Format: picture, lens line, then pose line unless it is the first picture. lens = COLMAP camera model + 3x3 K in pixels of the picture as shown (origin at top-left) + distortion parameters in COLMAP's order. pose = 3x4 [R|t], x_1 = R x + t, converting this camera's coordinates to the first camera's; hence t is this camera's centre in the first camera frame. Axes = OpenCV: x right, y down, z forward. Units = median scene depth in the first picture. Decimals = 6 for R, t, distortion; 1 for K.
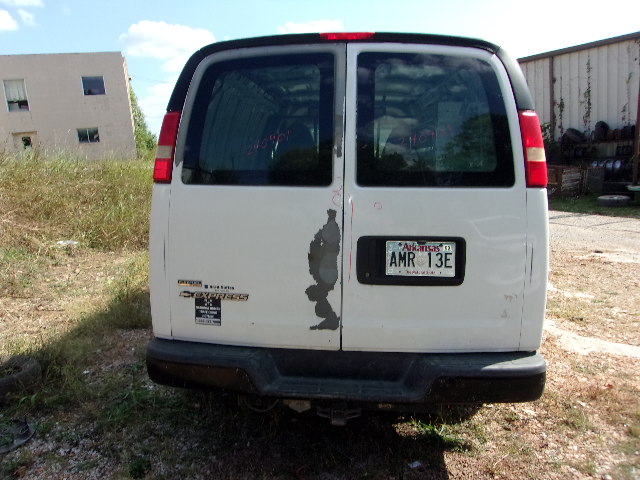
lens RADIAL K [[510.7, 0, 319.5], [0, 510.7, 240.4], [0, 0, 1]] dist [-0.012894, 0.012848]
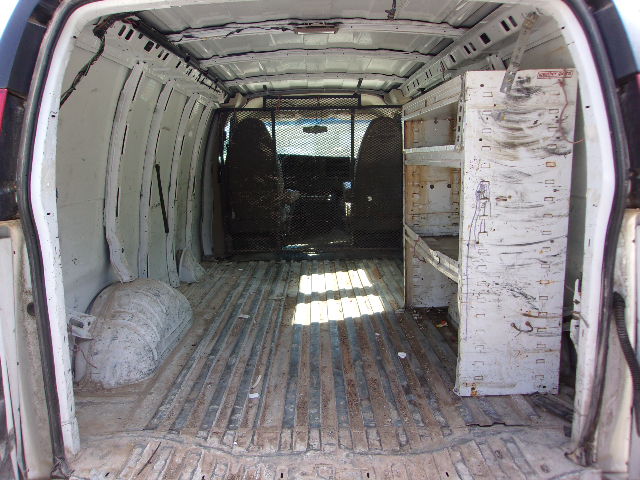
lens RADIAL K [[510.7, 0, 320.1], [0, 510.7, 238.6], [0, 0, 1]] dist [-0.012894, 0.012848]
pose [[0.997040, -0.039341, 0.066062, 0.005676], [0.039180, 0.999225, 0.003732, -0.045703], [-0.066158, -0.001132, 0.997809, 0.229689]]
